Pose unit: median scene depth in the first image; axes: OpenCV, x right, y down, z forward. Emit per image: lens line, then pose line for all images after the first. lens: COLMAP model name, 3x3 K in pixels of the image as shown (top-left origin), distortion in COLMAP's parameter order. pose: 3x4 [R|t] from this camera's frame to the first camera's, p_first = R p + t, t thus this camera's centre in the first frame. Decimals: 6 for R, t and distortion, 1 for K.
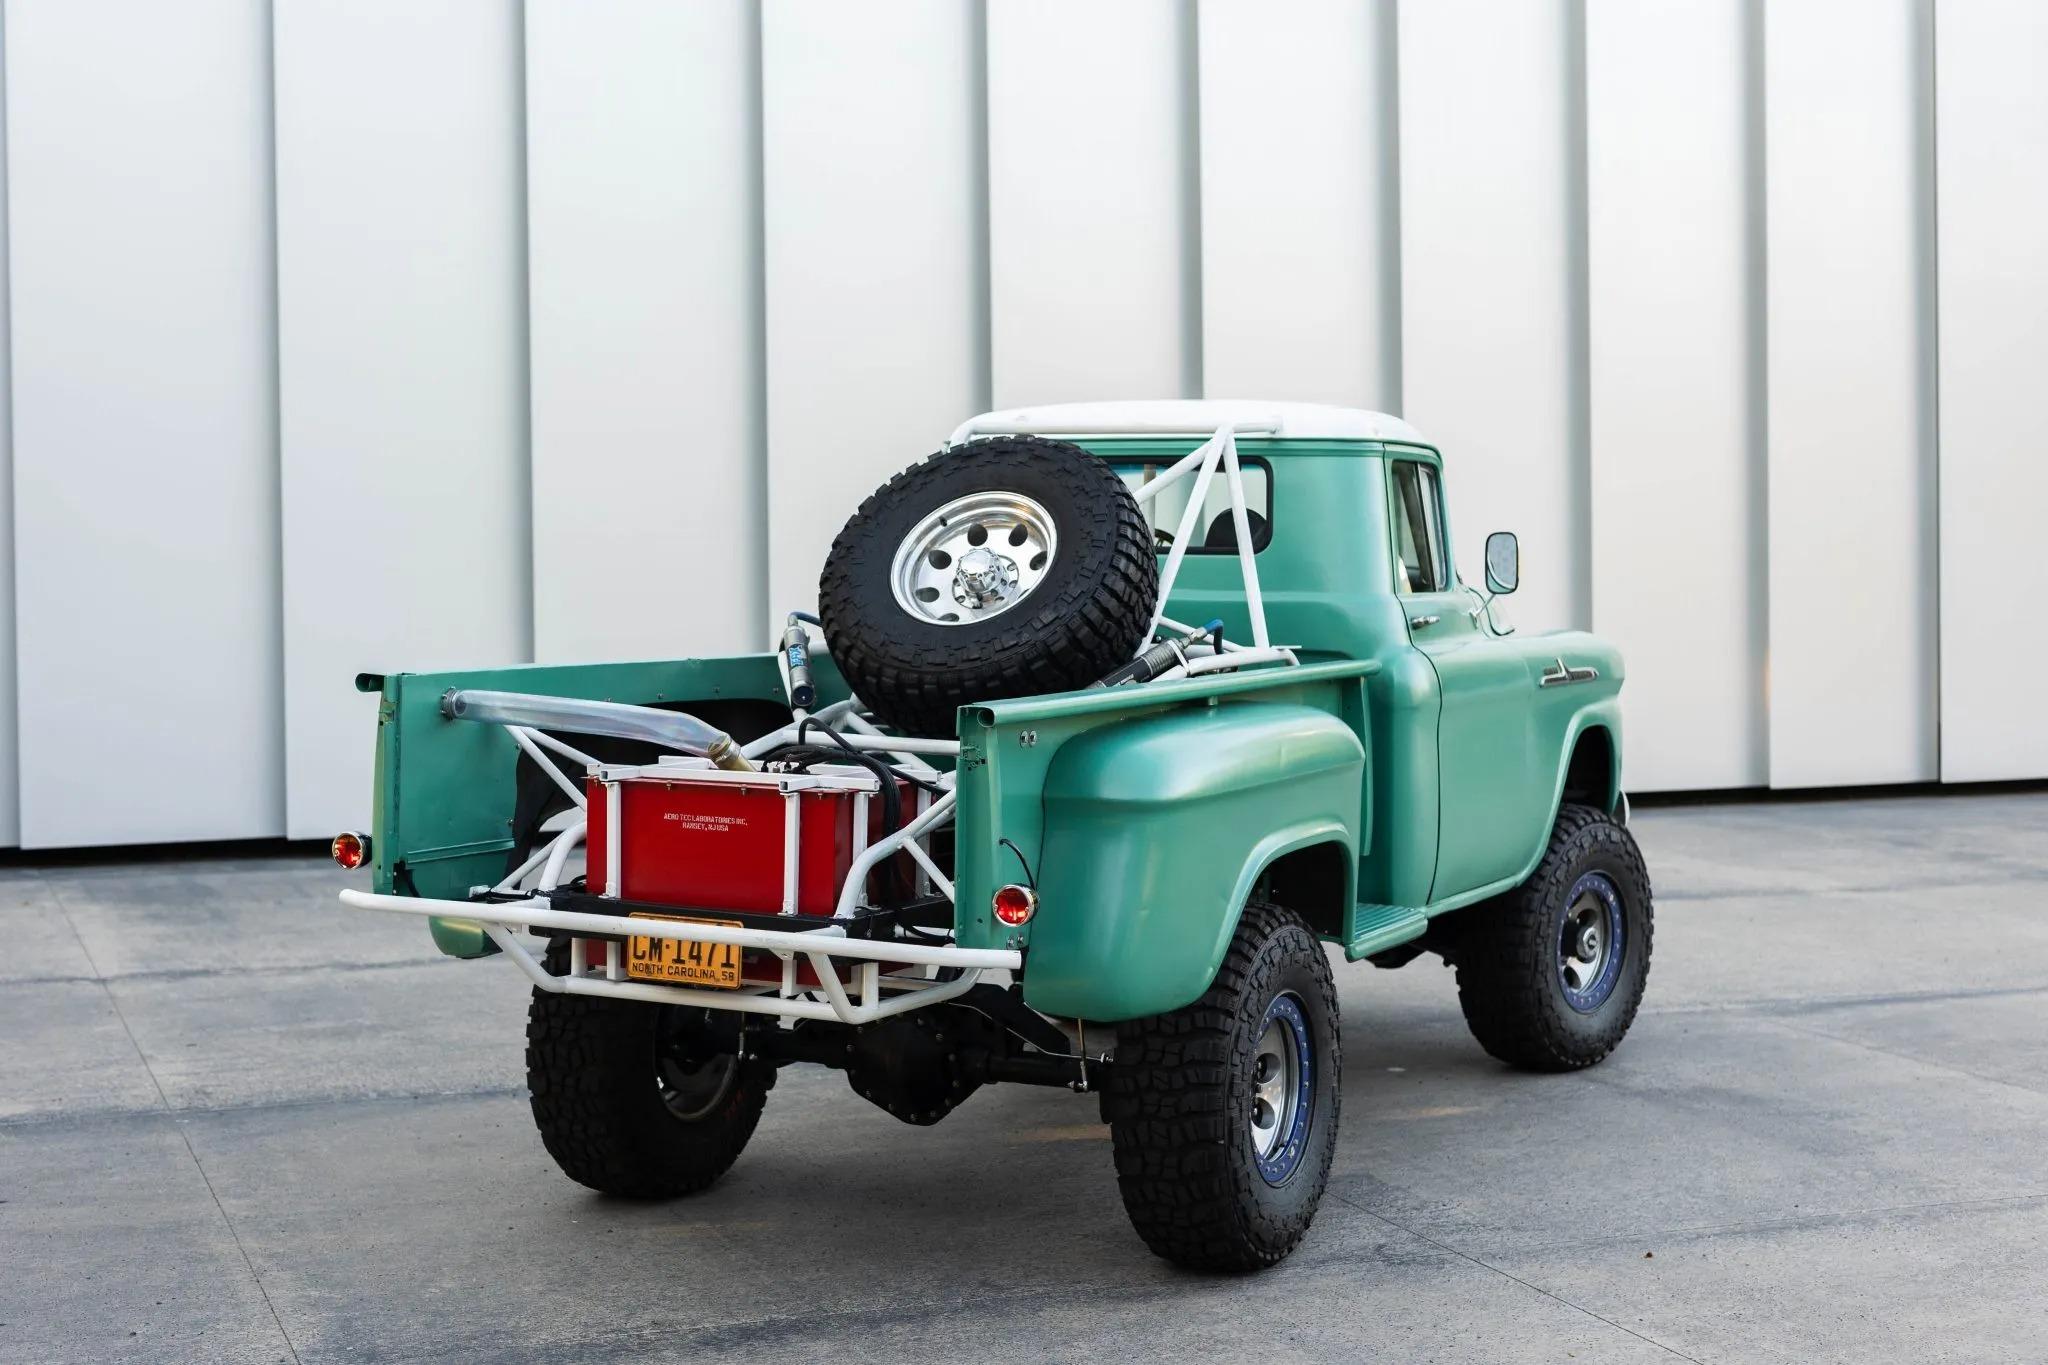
lens RADIAL K [[2849.9, 0, 1014.3], [0, 2849.9, 636.6], [0, 0, 1]] dist [0.000390, 0.006190]
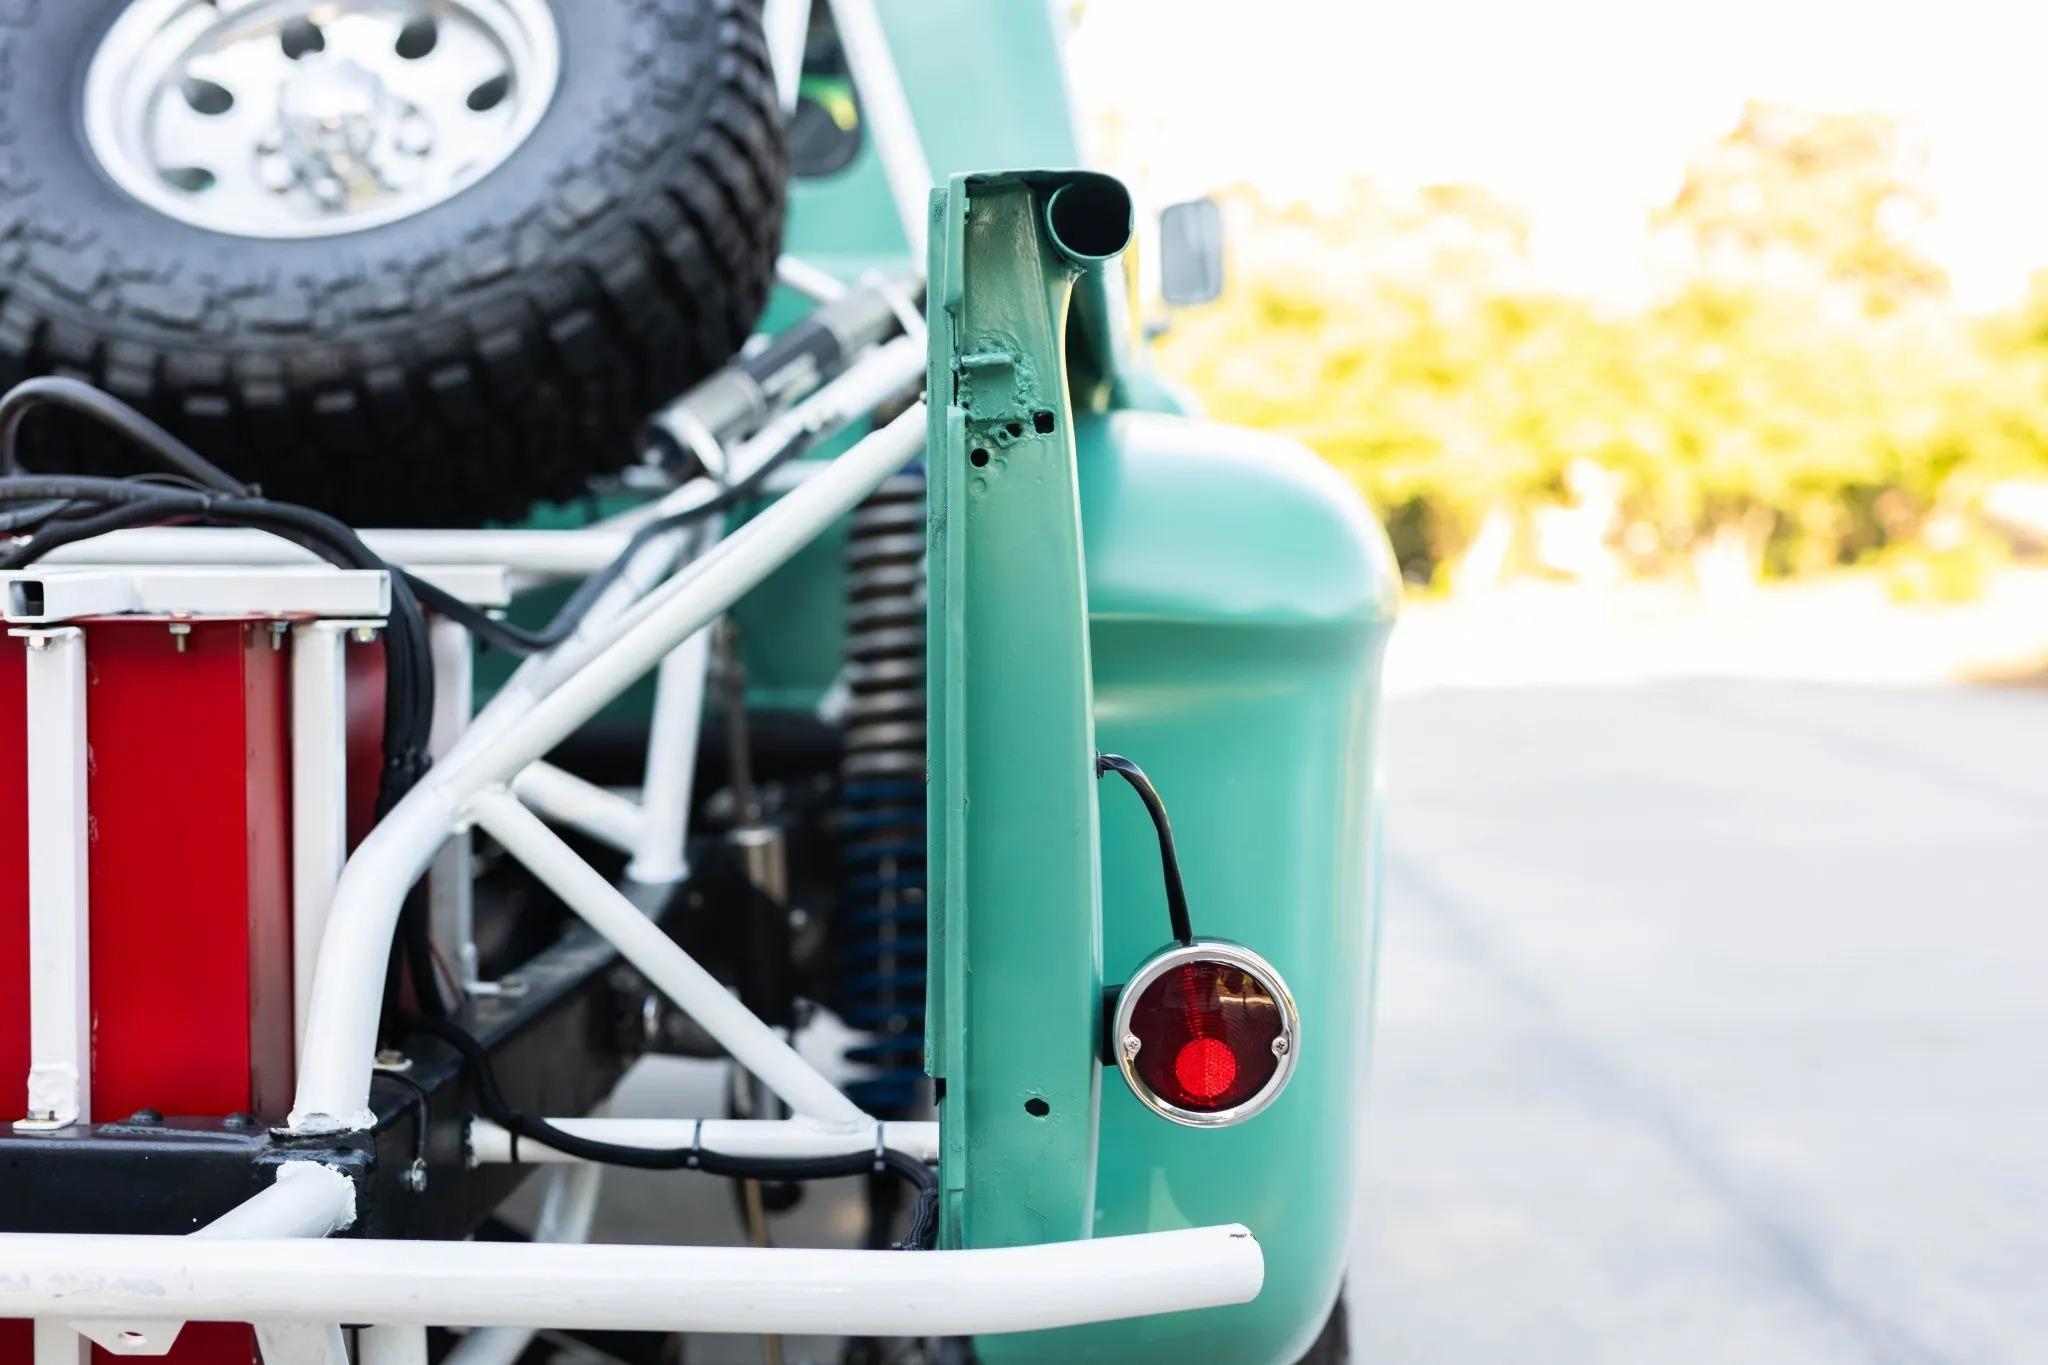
lens RADIAL K [[2849.9, 0, 1014.3], [0, 2849.9, 636.6], [0, 0, 1]] dist [0.000390, 0.006190]
pose [[0.917509, -0.031148, 0.396494, -0.084511], [0.029304, 0.999513, 0.010710, 0.046821], [-0.396634, 0.001792, 0.917975, 0.629071]]
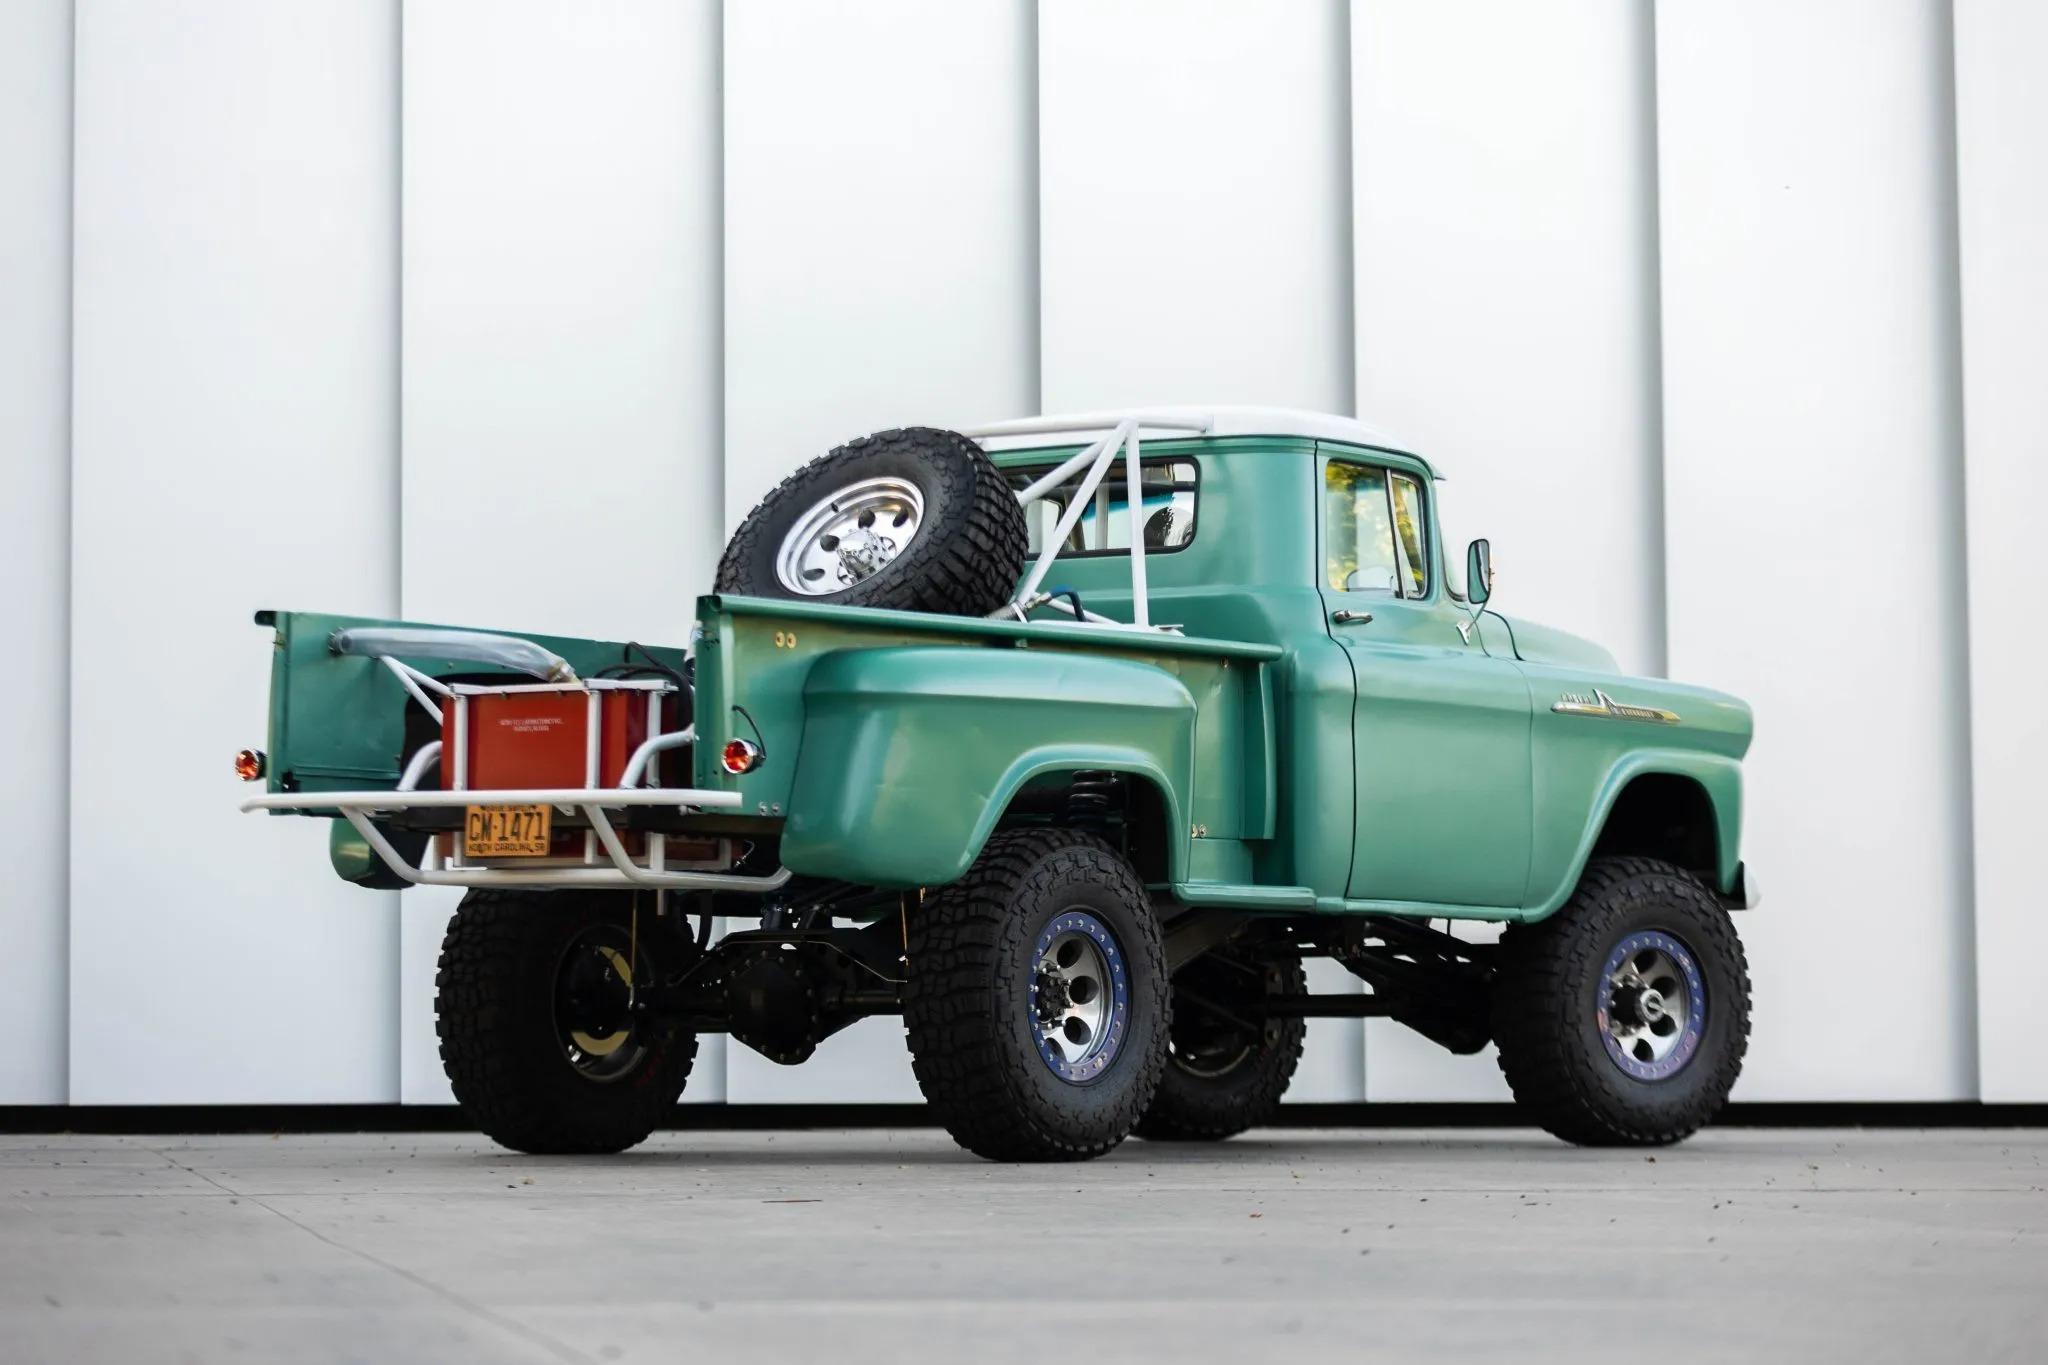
lens RADIAL K [[5790.0, 0, 1024.0], [0, 5790.0, 682.5], [0, 0, 1]] dist [0.046663, -0.431224]
pose [[0.980443, -0.015408, -0.196199, 0.480970], [-0.003790, 0.995267, -0.097102, 0.240449], [0.196766, 0.095946, 0.975744, -1.106600]]
